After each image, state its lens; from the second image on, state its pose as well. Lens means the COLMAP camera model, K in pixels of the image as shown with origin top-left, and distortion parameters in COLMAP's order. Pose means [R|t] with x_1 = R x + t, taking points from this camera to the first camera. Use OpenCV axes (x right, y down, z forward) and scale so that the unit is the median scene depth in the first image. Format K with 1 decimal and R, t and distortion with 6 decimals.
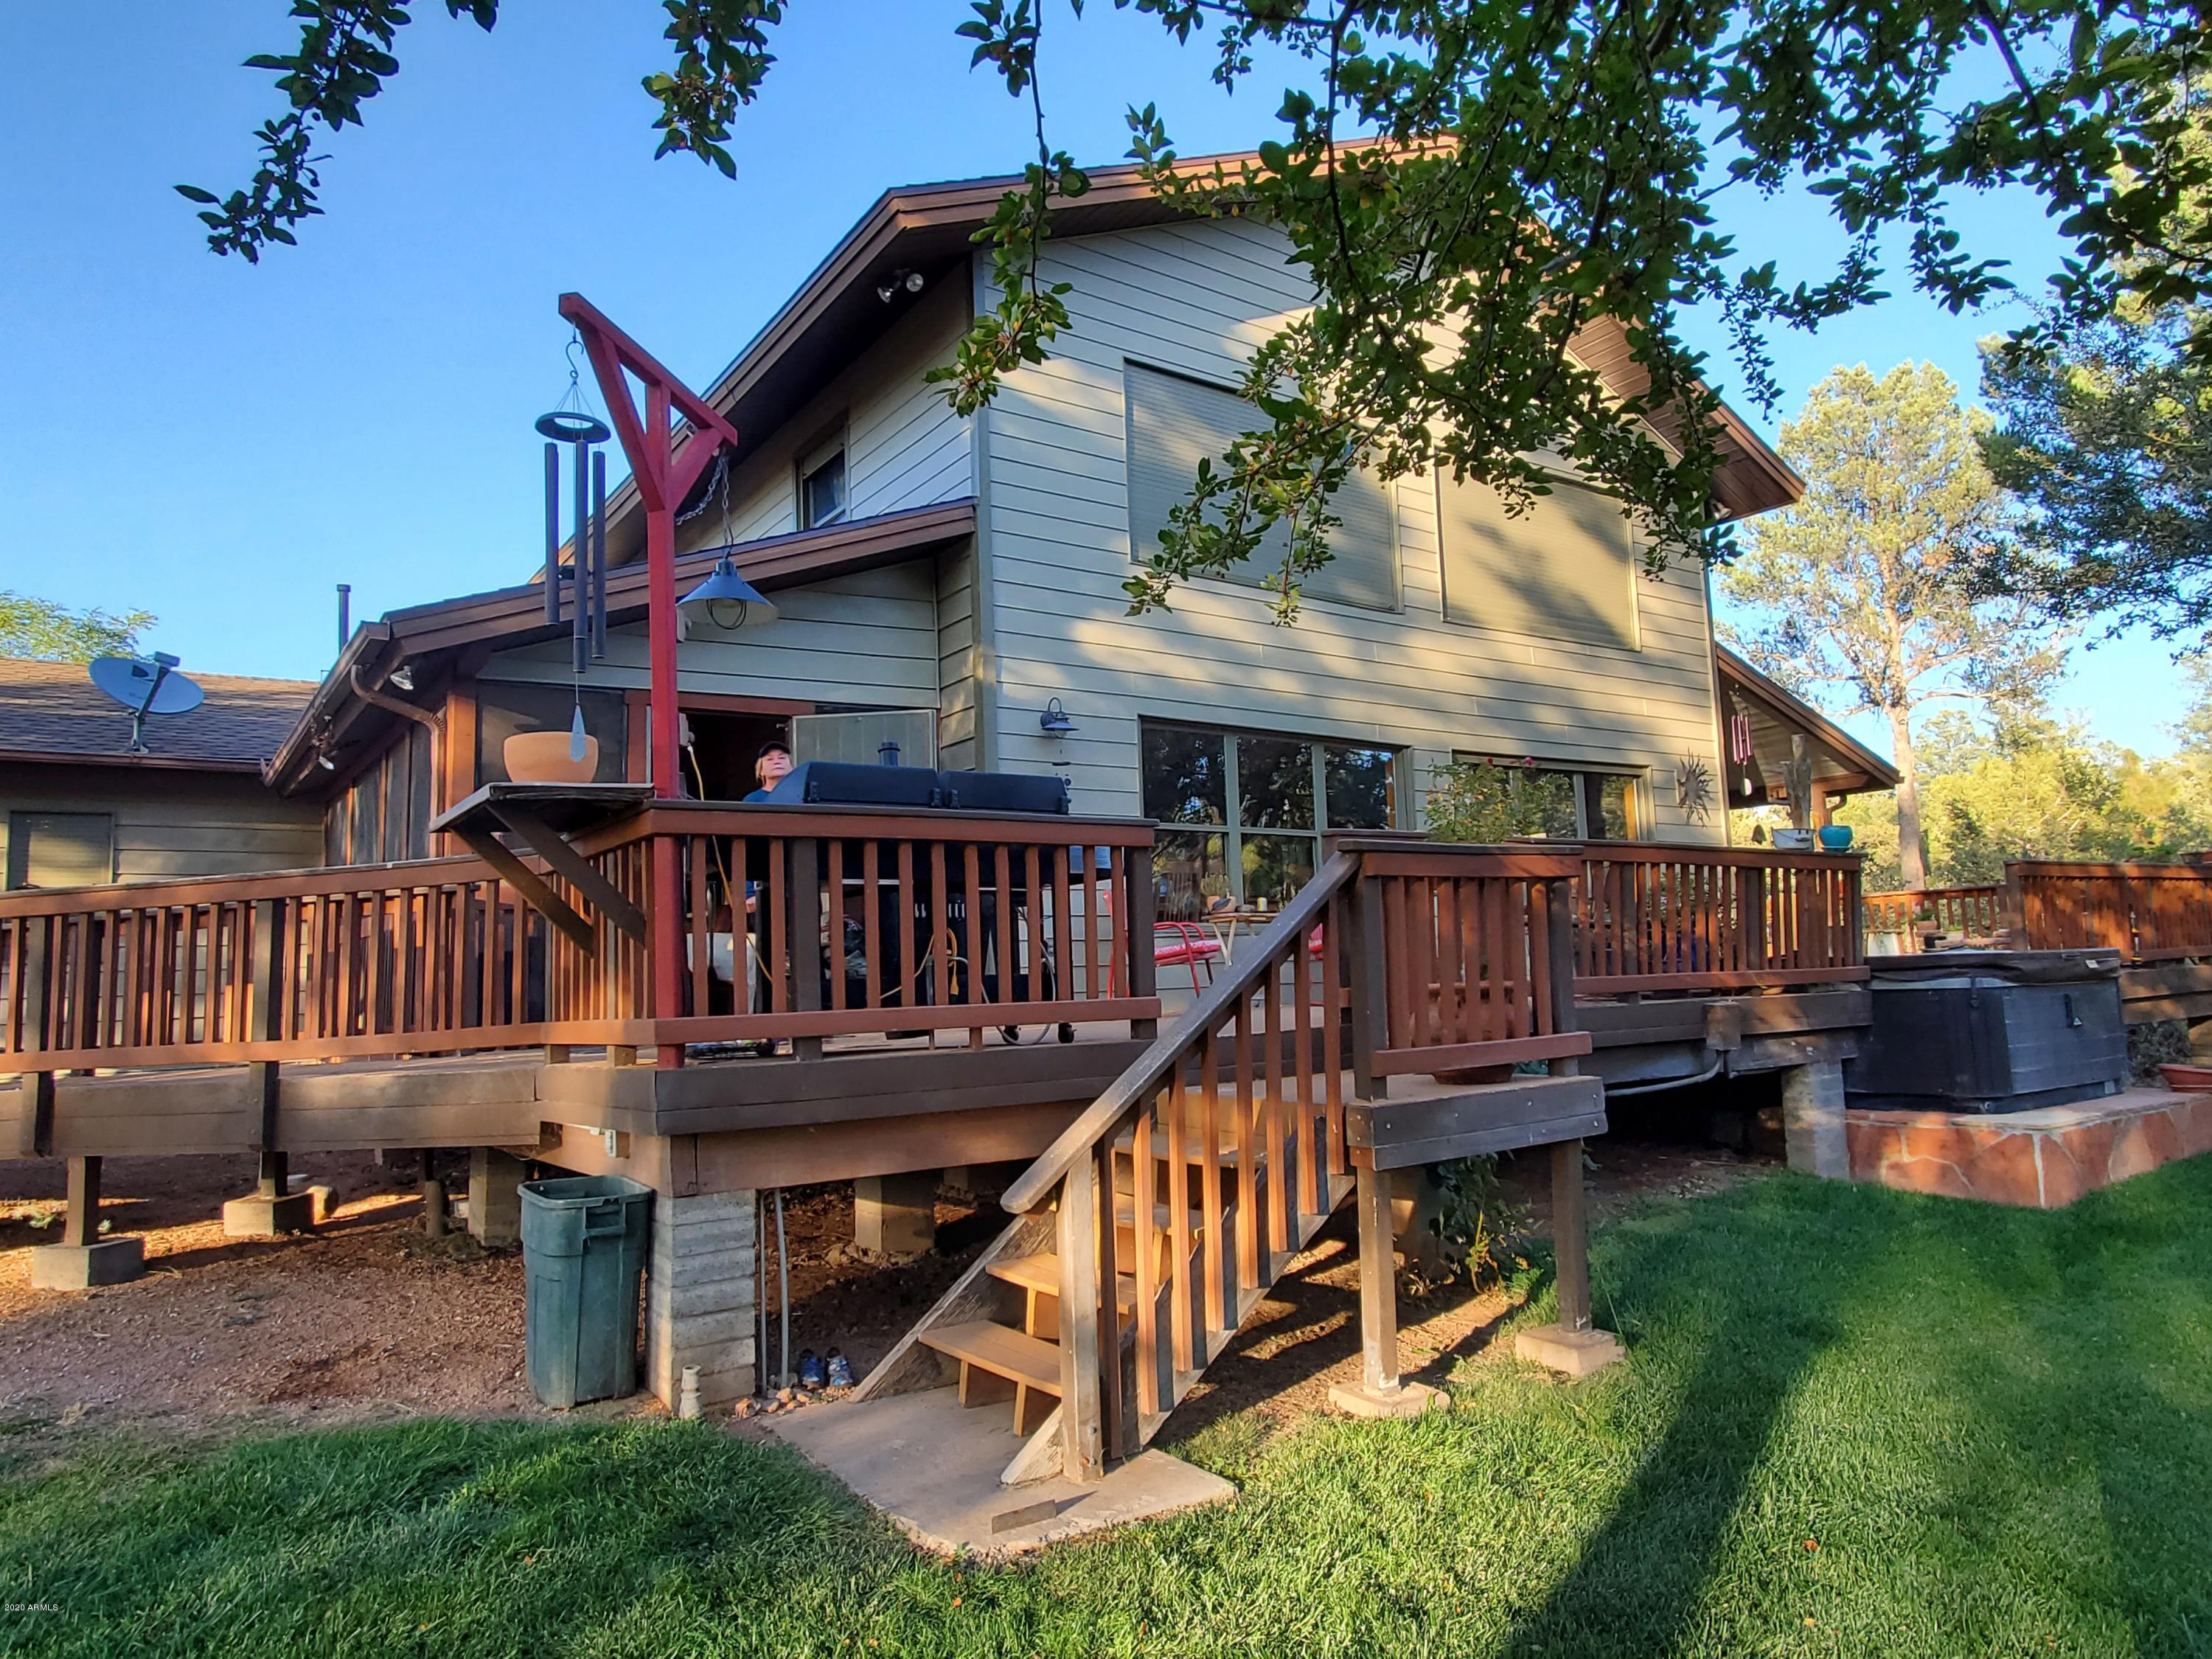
lens RADIAL K [[1405.5, 0, 1107.7], [0, 1405.5, 831.4], [0, 0, 1]] dist [0.008463, 0.002511]
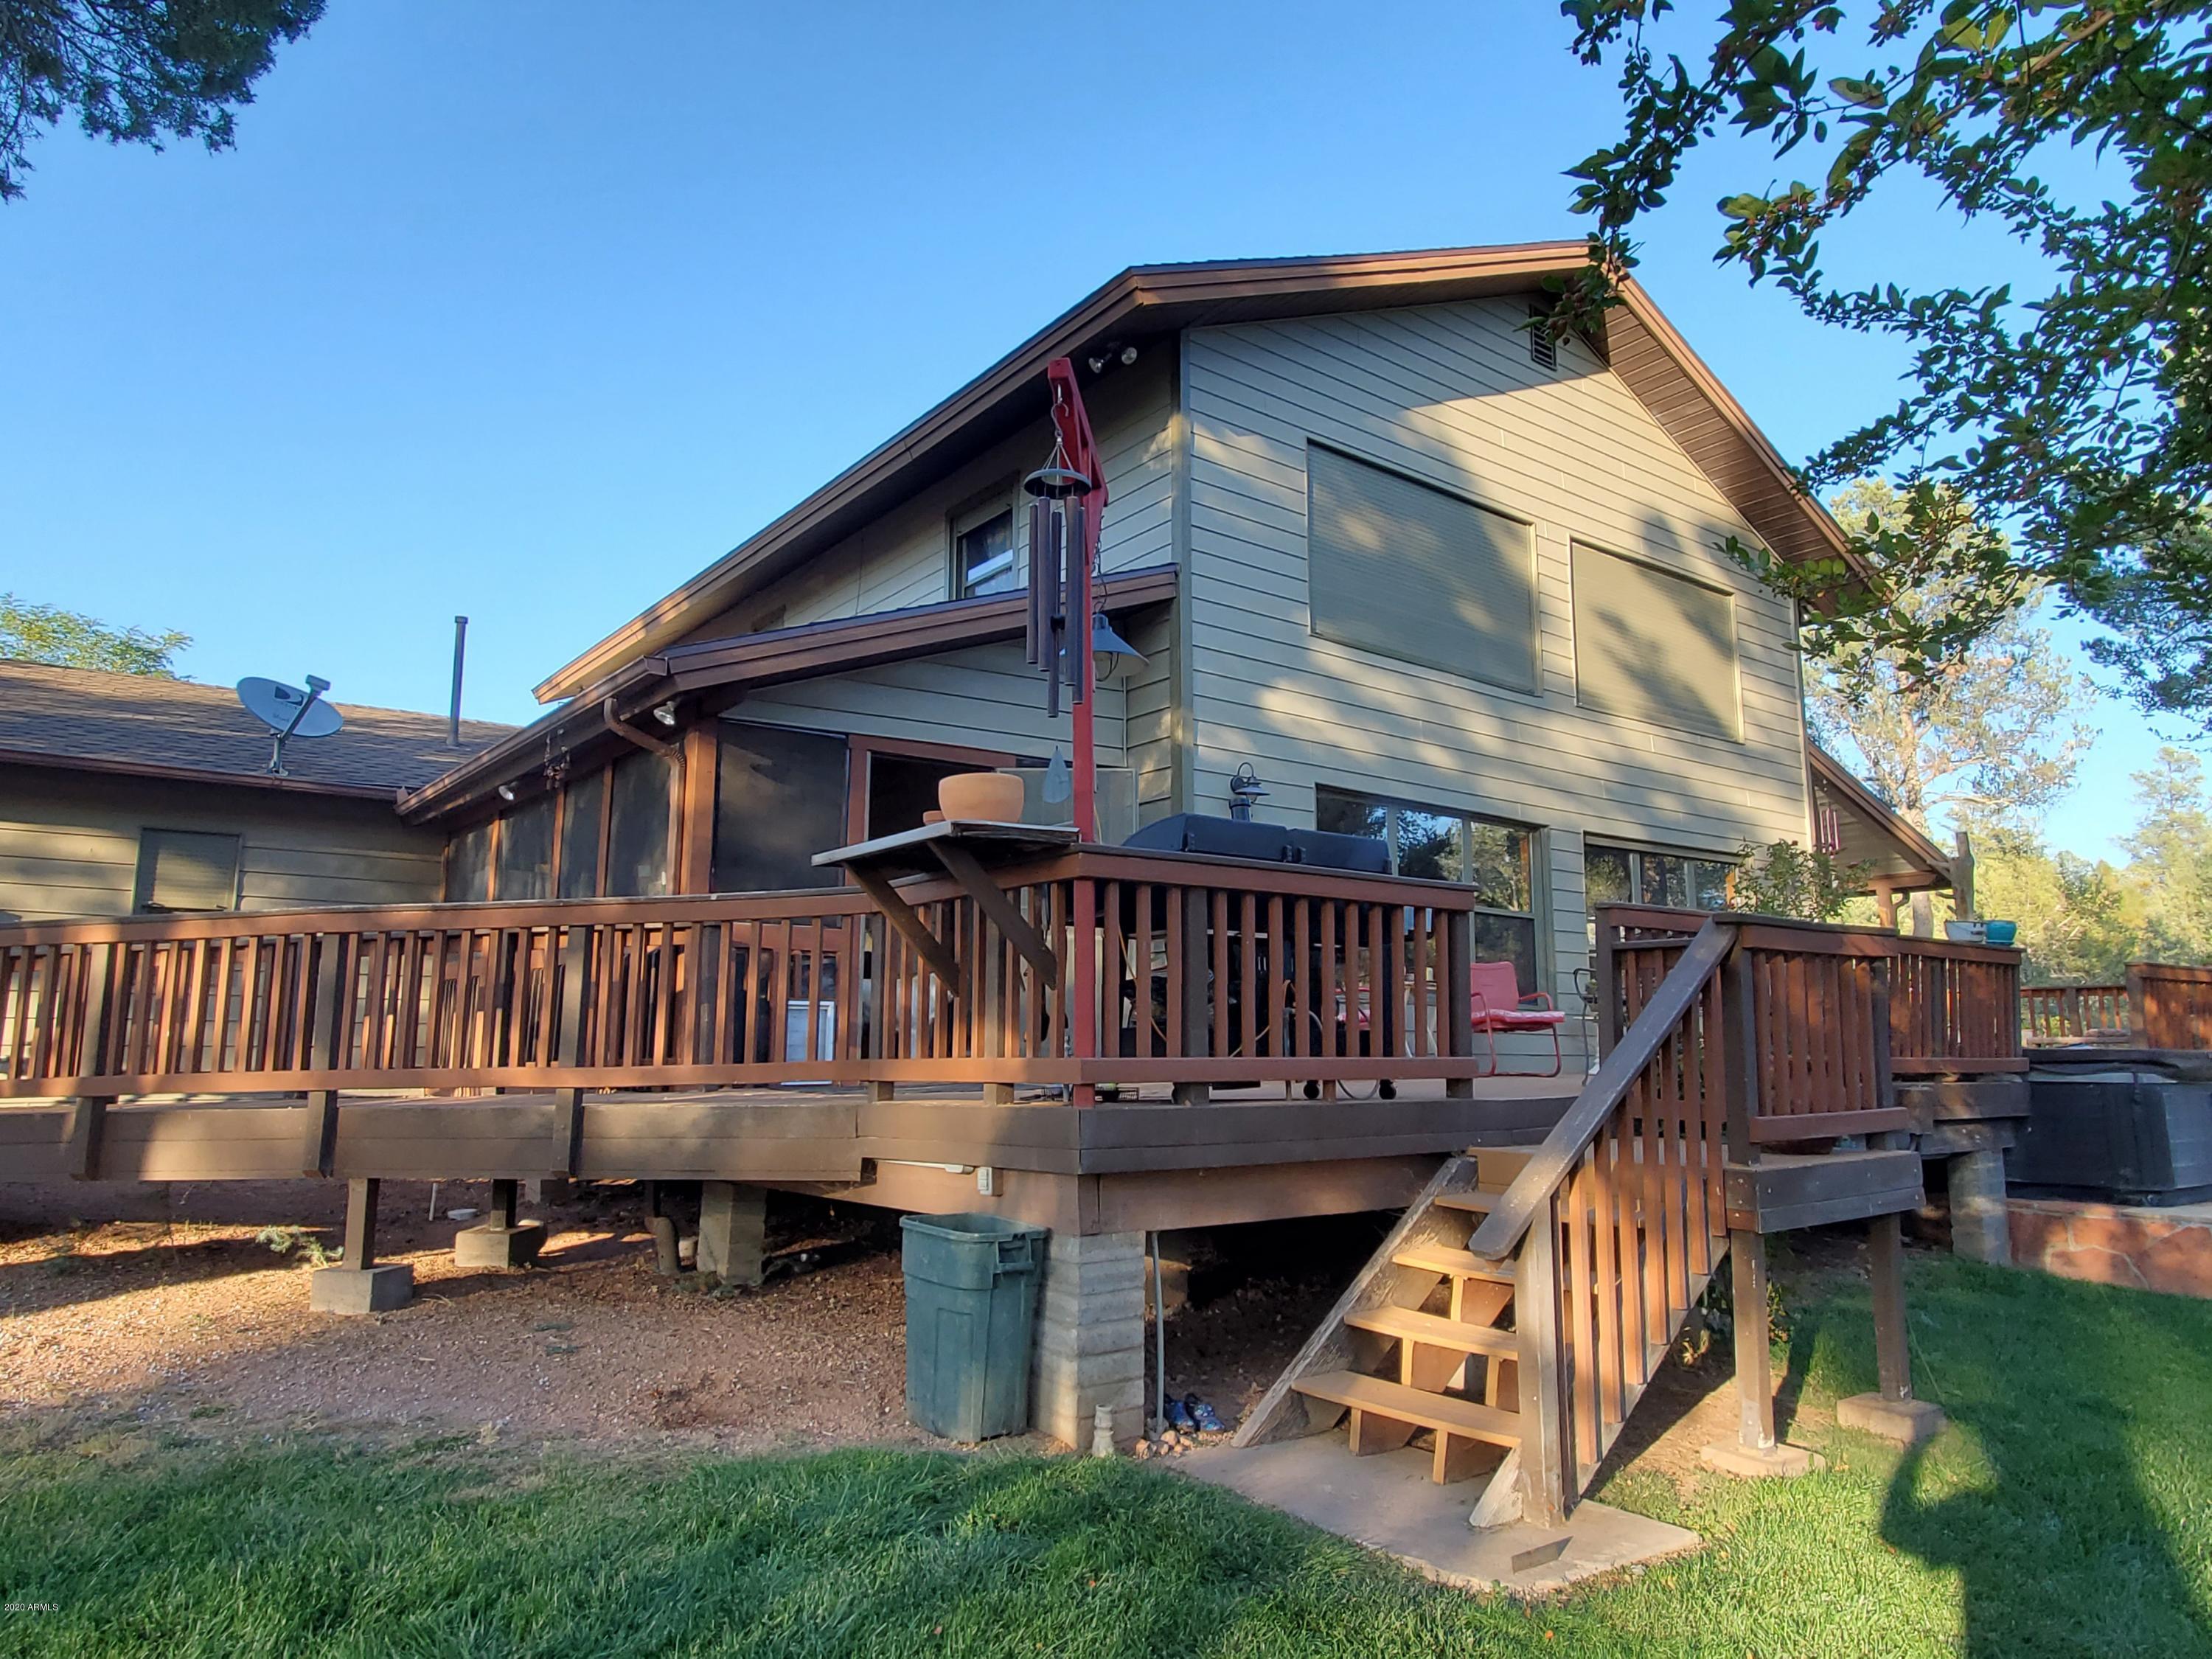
lens RADIAL K [[1405.5, 0, 1164.1], [0, 1405.5, 827.7], [0, 0, 1]] dist [0.008463, 0.002511]
pose [[0.998296, 0.044920, 0.037238, -0.154415], [-0.042980, 0.997756, -0.051345, 0.008331], [-0.039460, 0.049657, 0.997987, -0.015381]]
